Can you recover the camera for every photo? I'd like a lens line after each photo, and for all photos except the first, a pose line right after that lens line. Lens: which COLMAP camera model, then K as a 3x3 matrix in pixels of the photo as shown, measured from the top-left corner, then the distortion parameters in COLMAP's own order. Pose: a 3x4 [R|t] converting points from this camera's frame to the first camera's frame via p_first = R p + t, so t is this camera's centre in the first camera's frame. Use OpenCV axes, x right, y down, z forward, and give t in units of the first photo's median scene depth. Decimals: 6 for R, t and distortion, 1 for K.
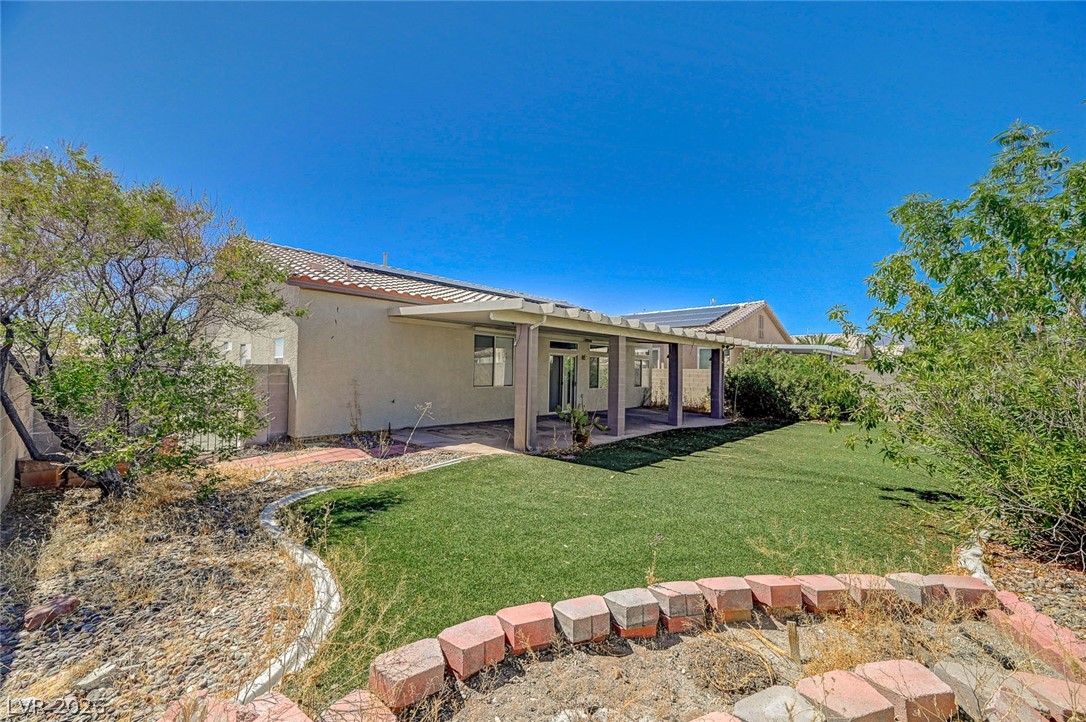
lens RADIAL K [[434.3, 0, 541.3], [0, 434.3, 373.9], [0, 0, 1]] dist [0.001111, -0.000014]
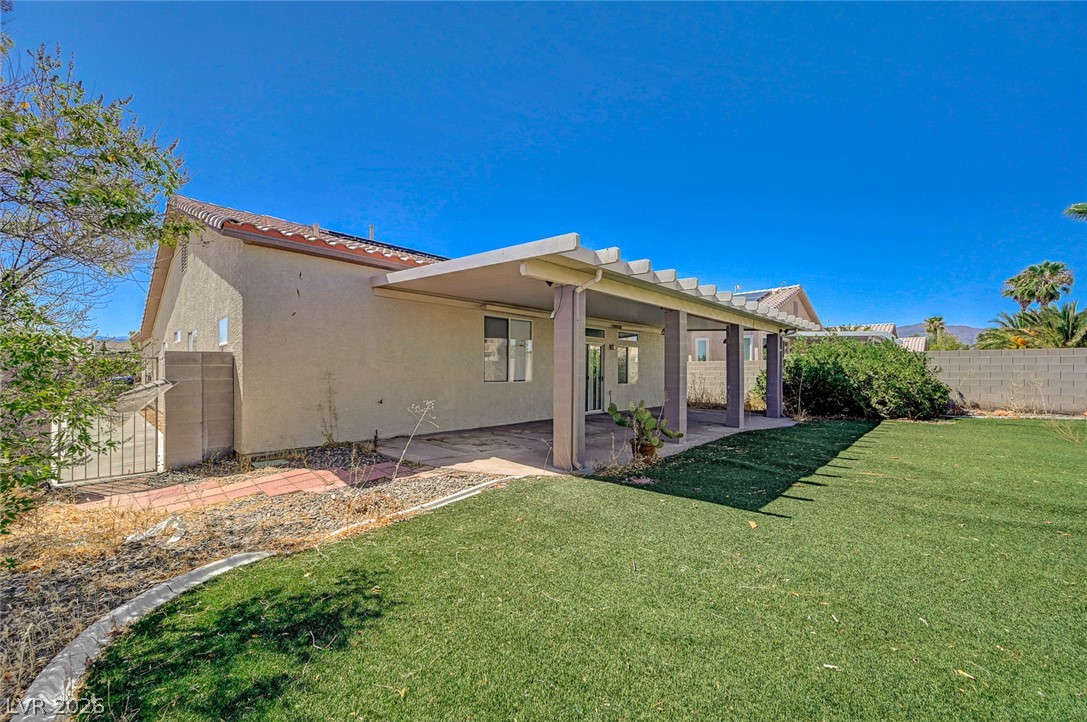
lens RADIAL K [[434.7, 0, 541.8], [0, 434.7, 374.0], [0, 0, 1]] dist [0.001111, -0.000014]
pose [[0.999859, -0.013729, 0.009620, -0.080562], [0.013741, 0.999905, -0.001132, 0.022999], [-0.009604, 0.001264, 0.999953, 0.284595]]
